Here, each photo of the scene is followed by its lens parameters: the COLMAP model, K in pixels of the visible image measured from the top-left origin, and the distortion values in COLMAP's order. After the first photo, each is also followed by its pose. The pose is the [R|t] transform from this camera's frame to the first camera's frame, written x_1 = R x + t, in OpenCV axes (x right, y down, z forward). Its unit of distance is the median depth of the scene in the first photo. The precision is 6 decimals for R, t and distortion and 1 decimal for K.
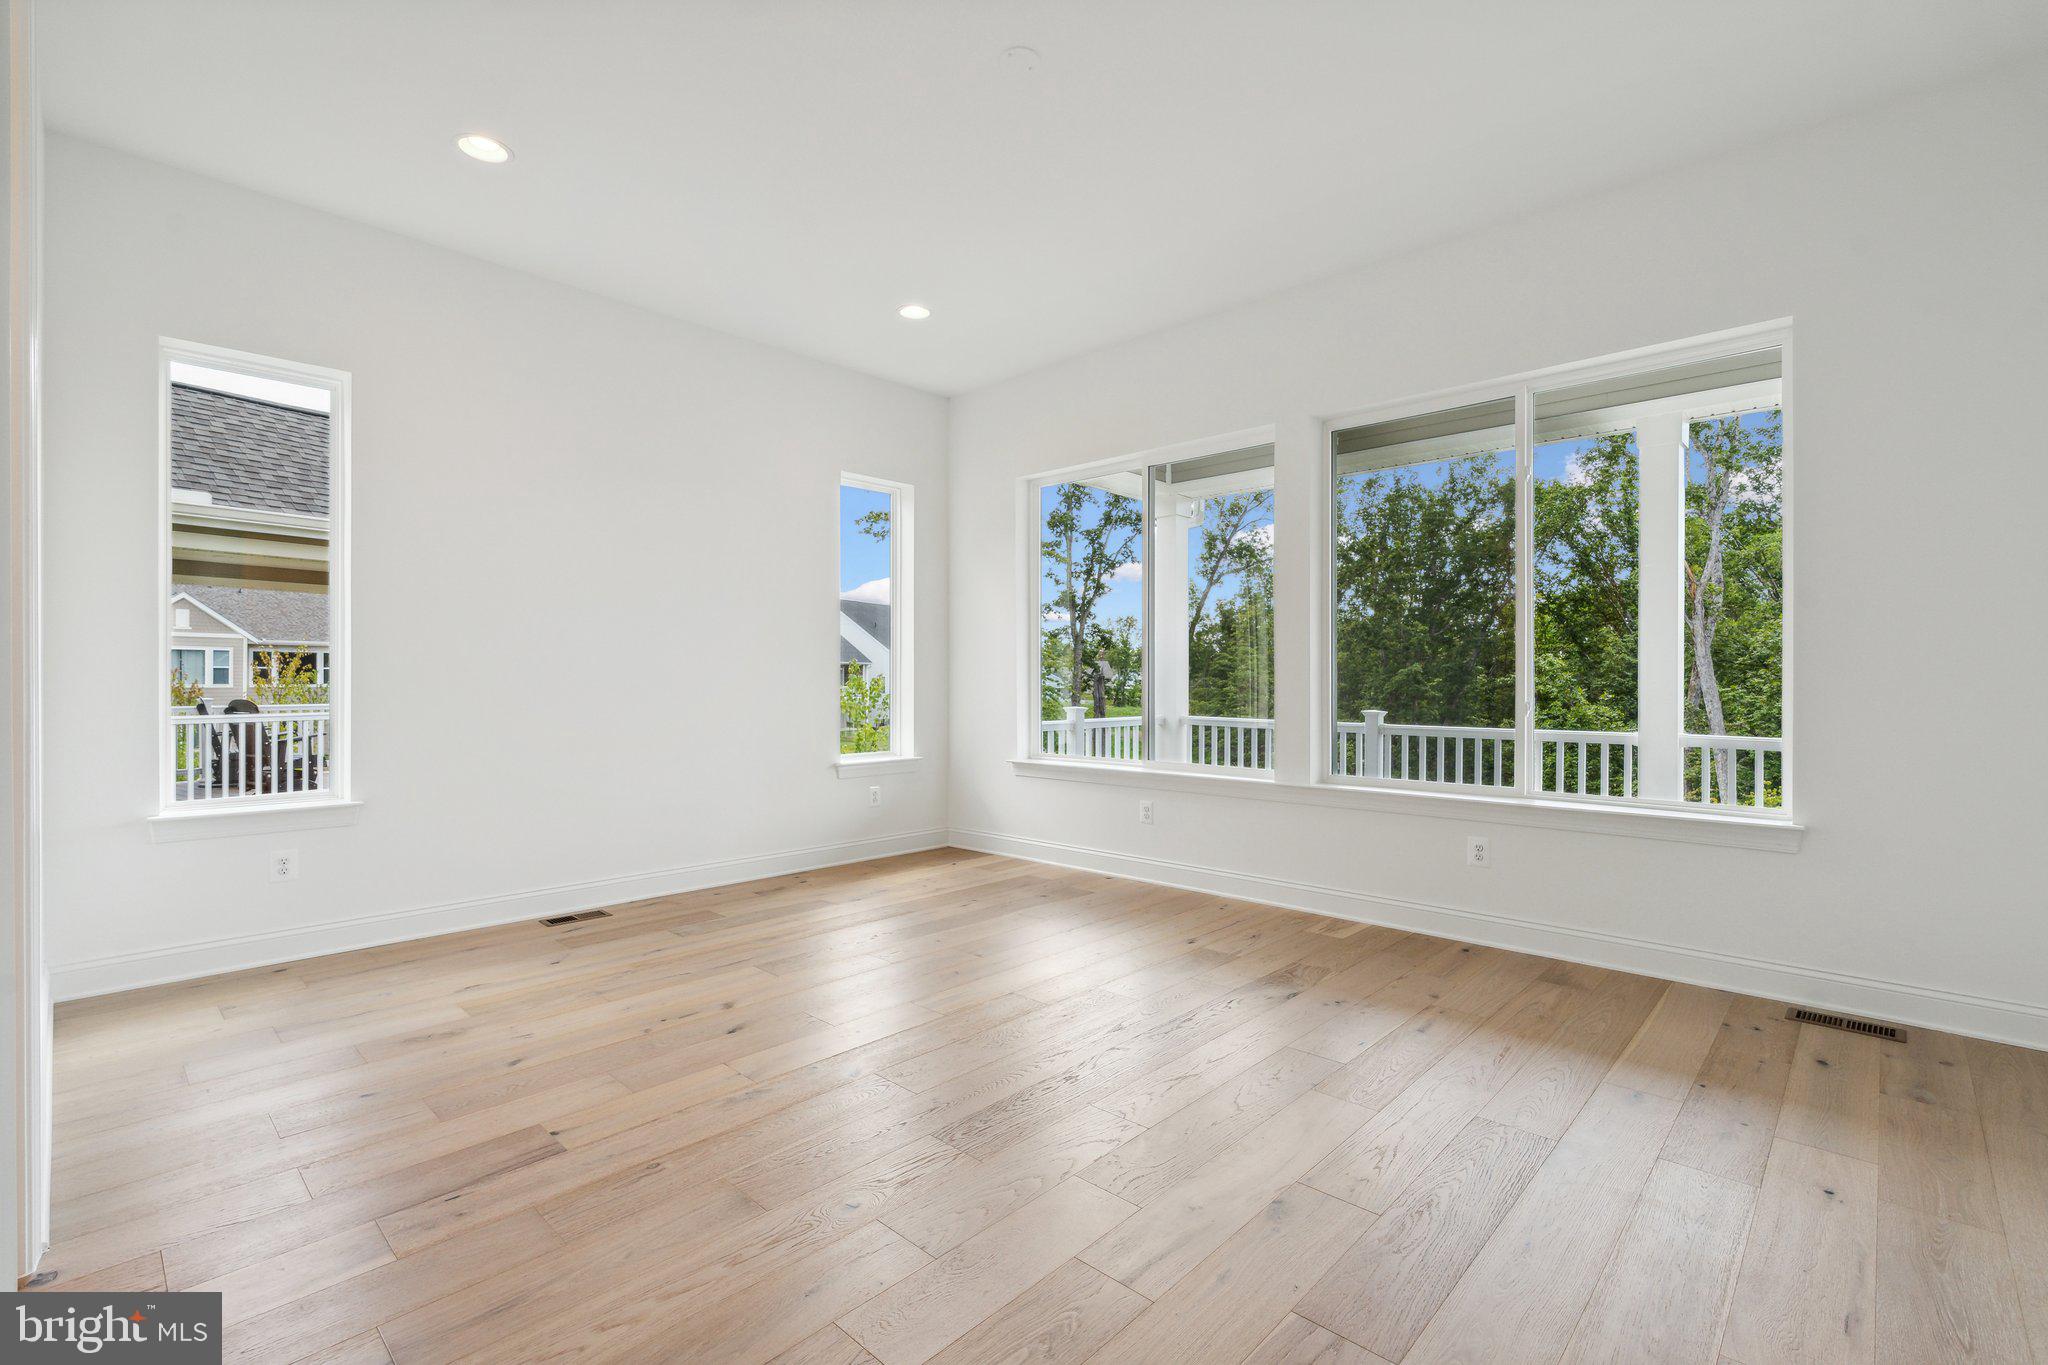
lens RADIAL K [[918.2, 0, 1025.7], [0, 918.2, 683.8], [0, 0, 1]] dist [-0.002632, -0.001025]
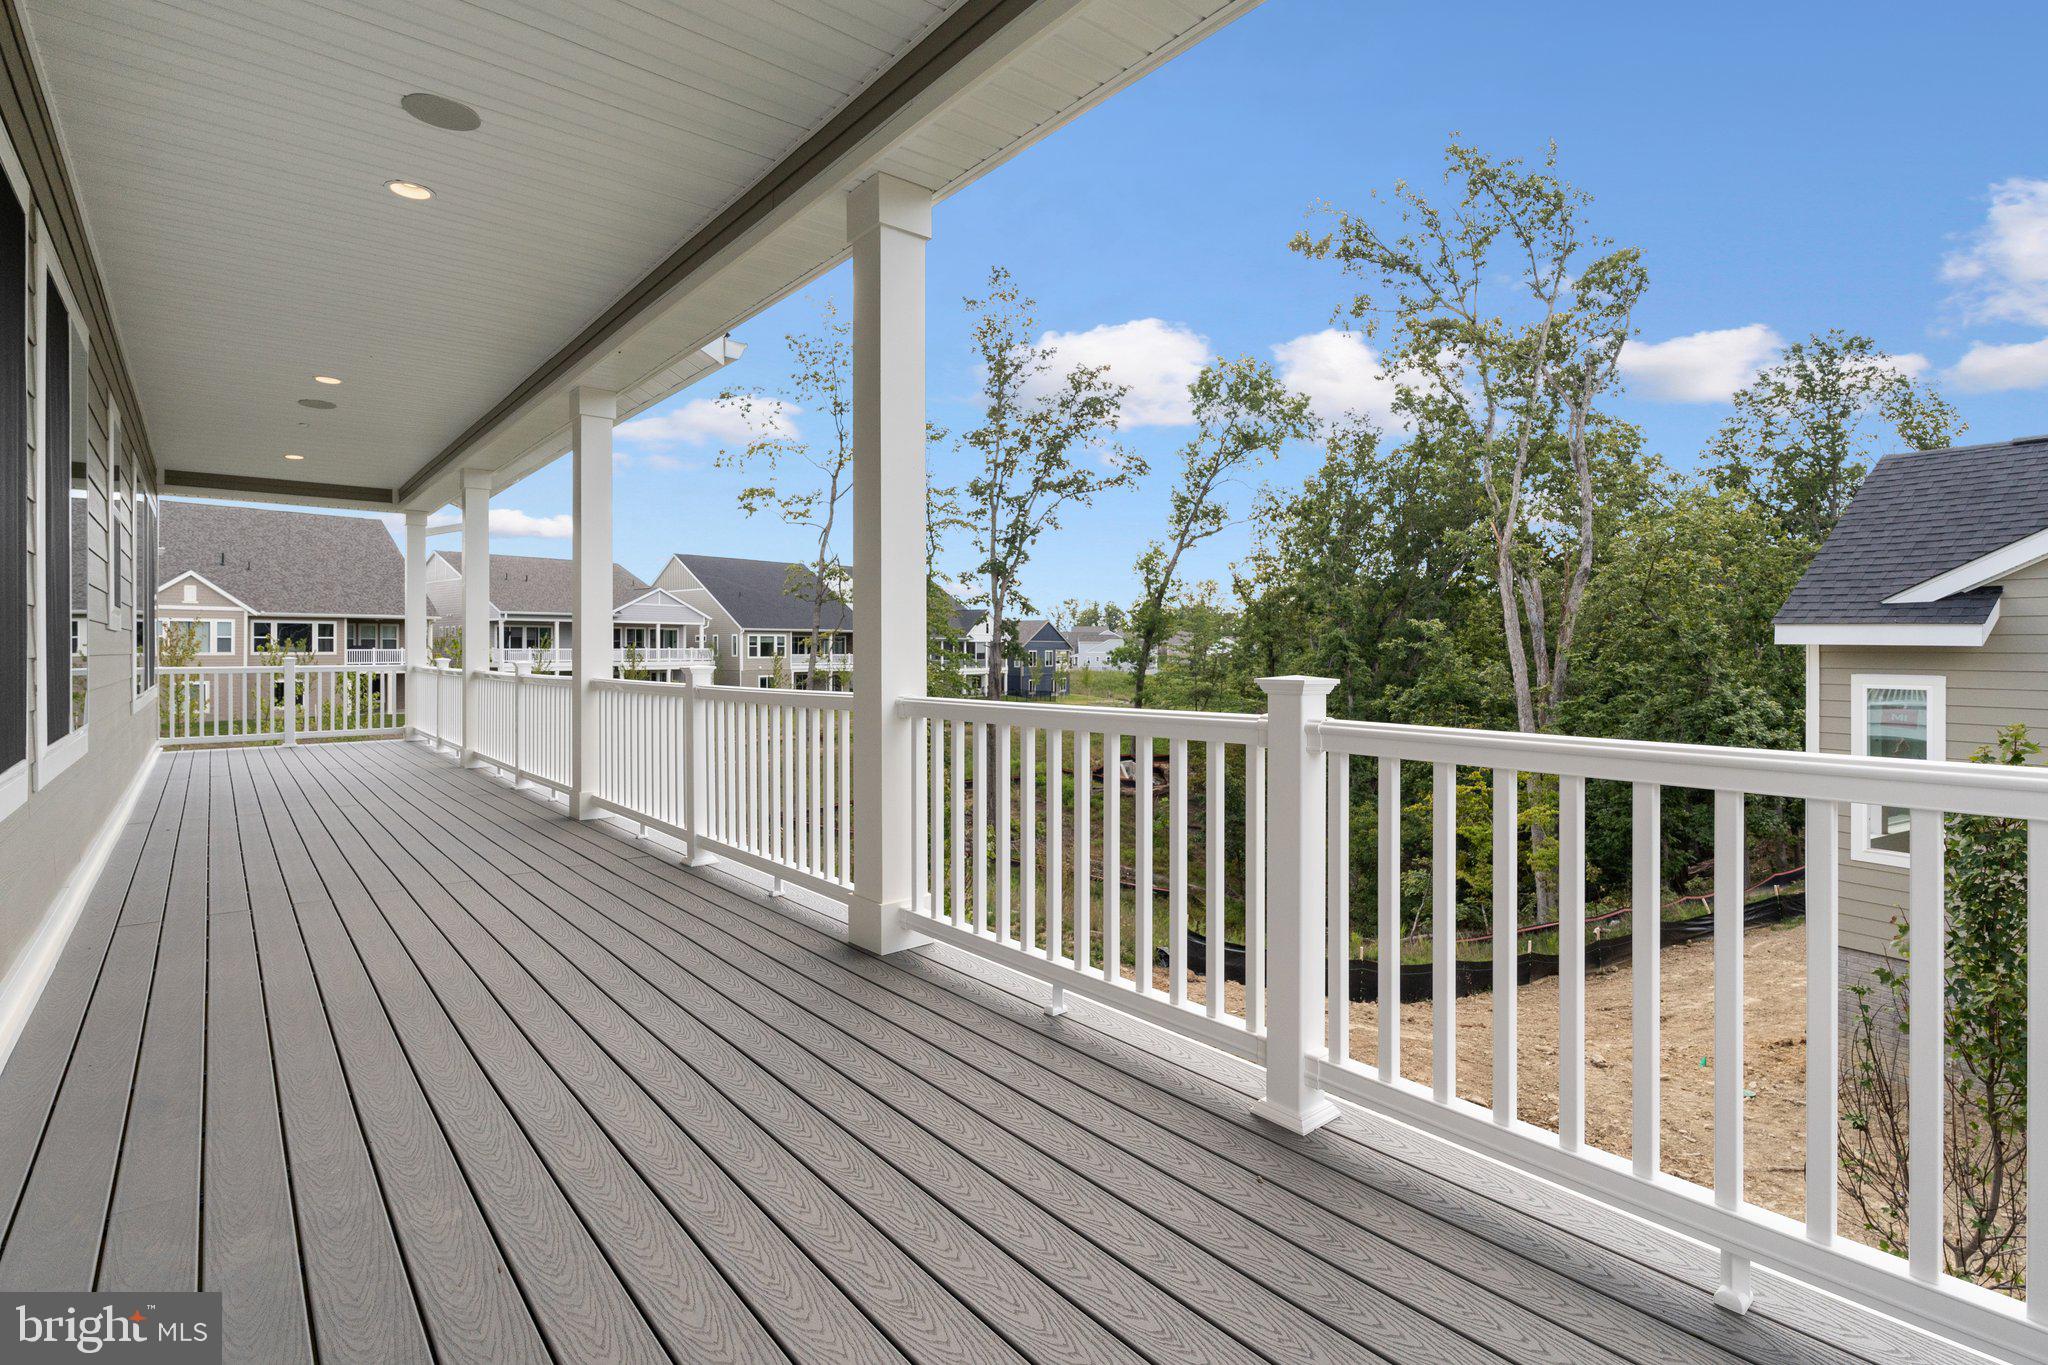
lens RADIAL K [[979.0, 0, 1023.8], [0, 979.0, 649.2], [0, 0, 1]] dist [-0.000535, -0.000646]
pose [[0.993474, -0.002640, -0.114029, 0.202672], [0.002250, 0.999991, -0.003549, 0.002919], [0.114037, 0.003270, 0.993471, -0.064907]]
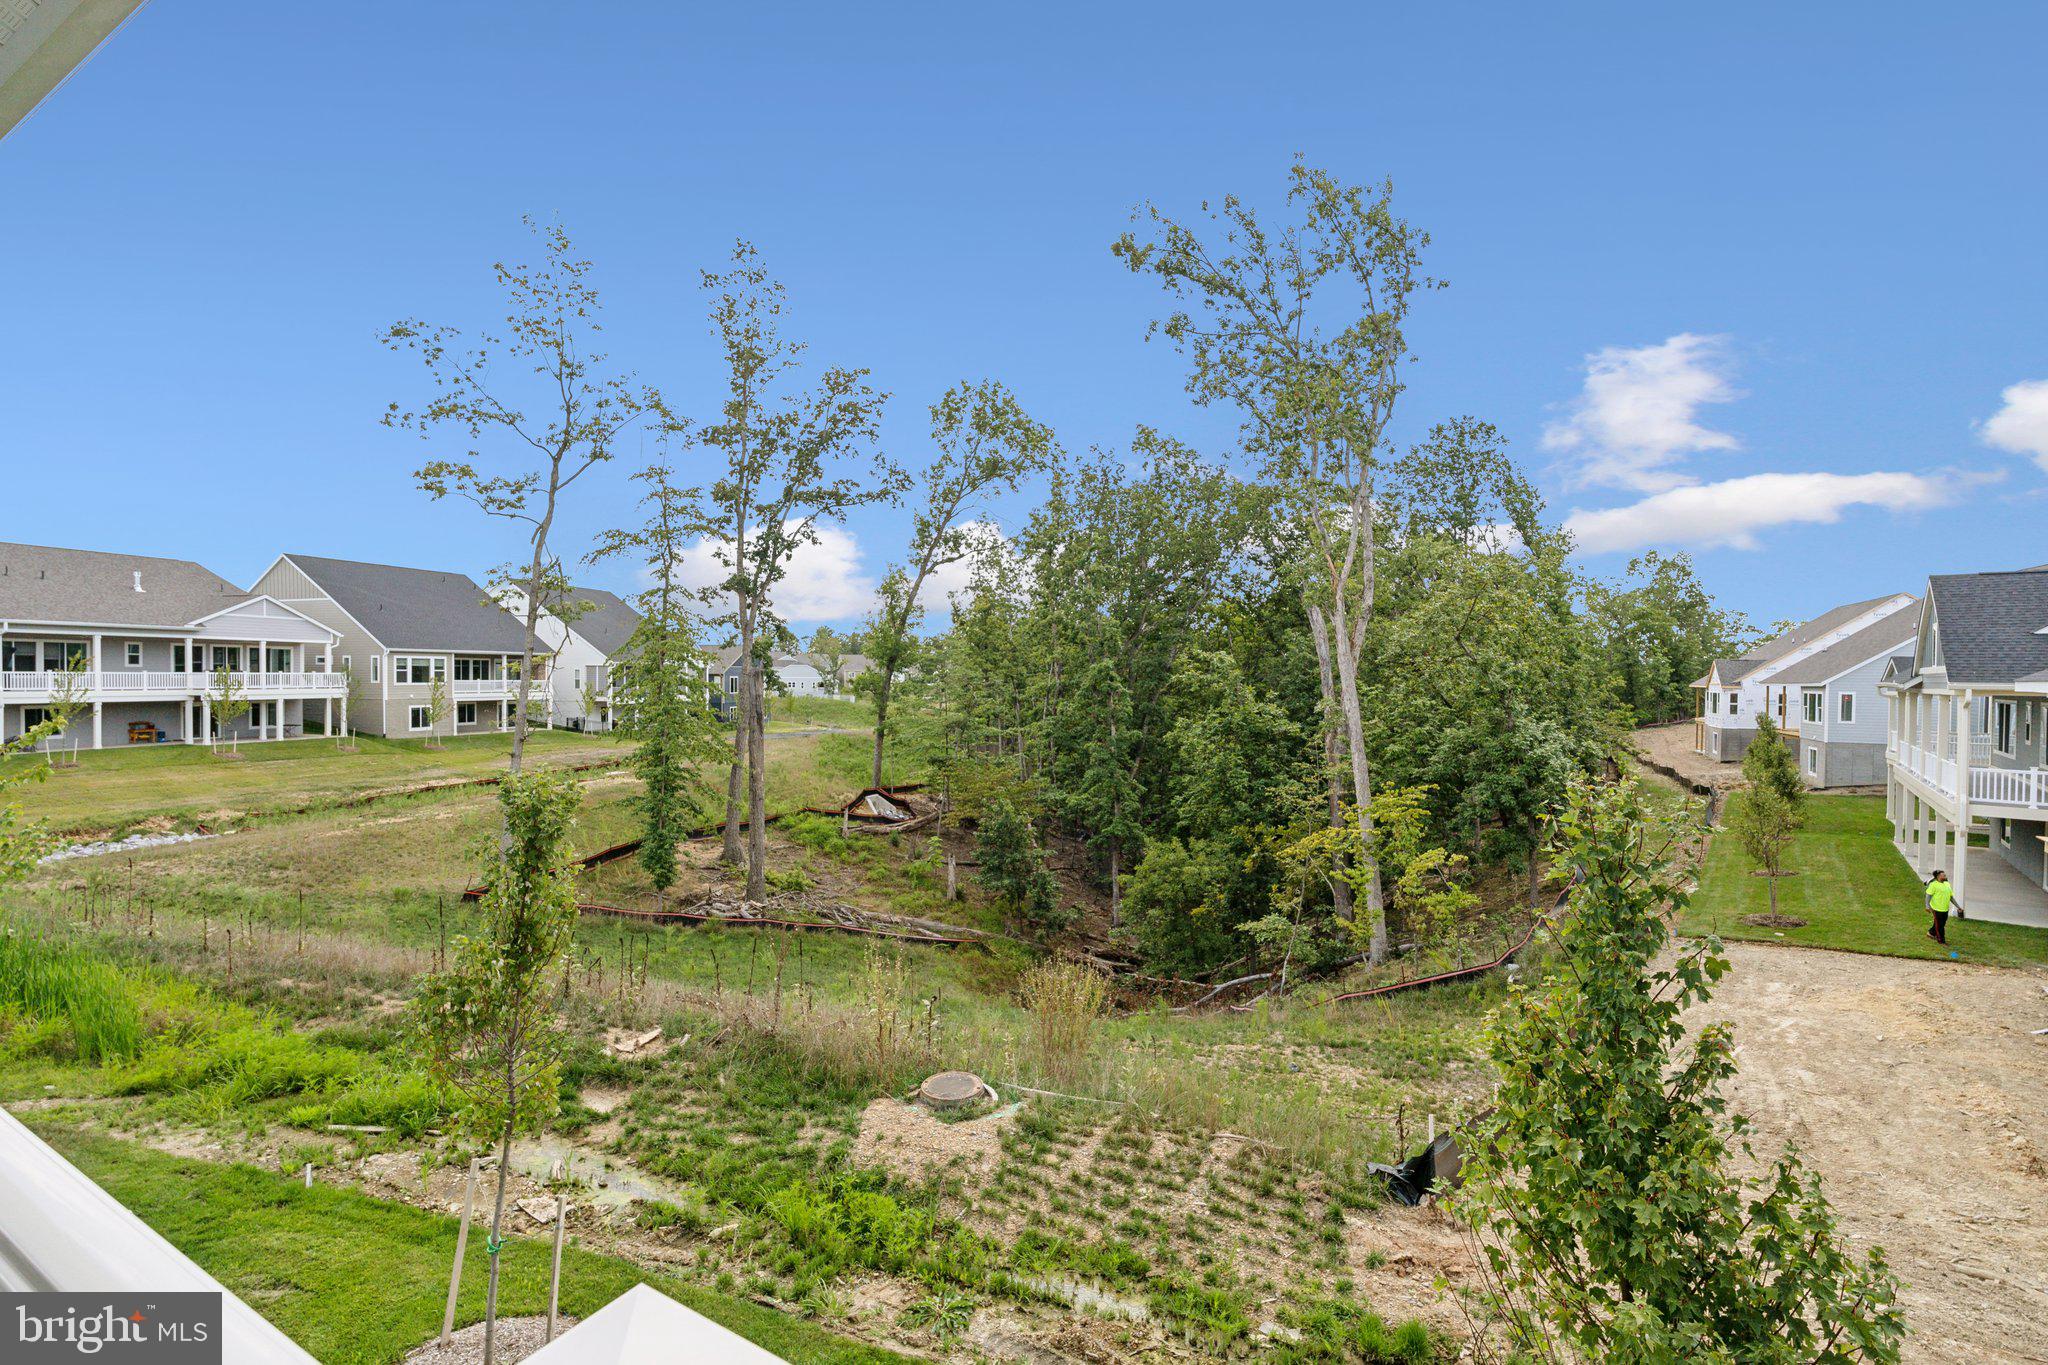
lens RADIAL K [[918.2, 0, 1027.1], [0, 918.2, 697.8], [0, 0, 1]] dist [-0.002632, -0.001025]
pose [[0.970604, -0.000916, 0.240681, 0.102477], [-0.004433, 0.999755, 0.021685, -0.001852], [-0.240642, -0.022115, 0.970362, 0.071902]]
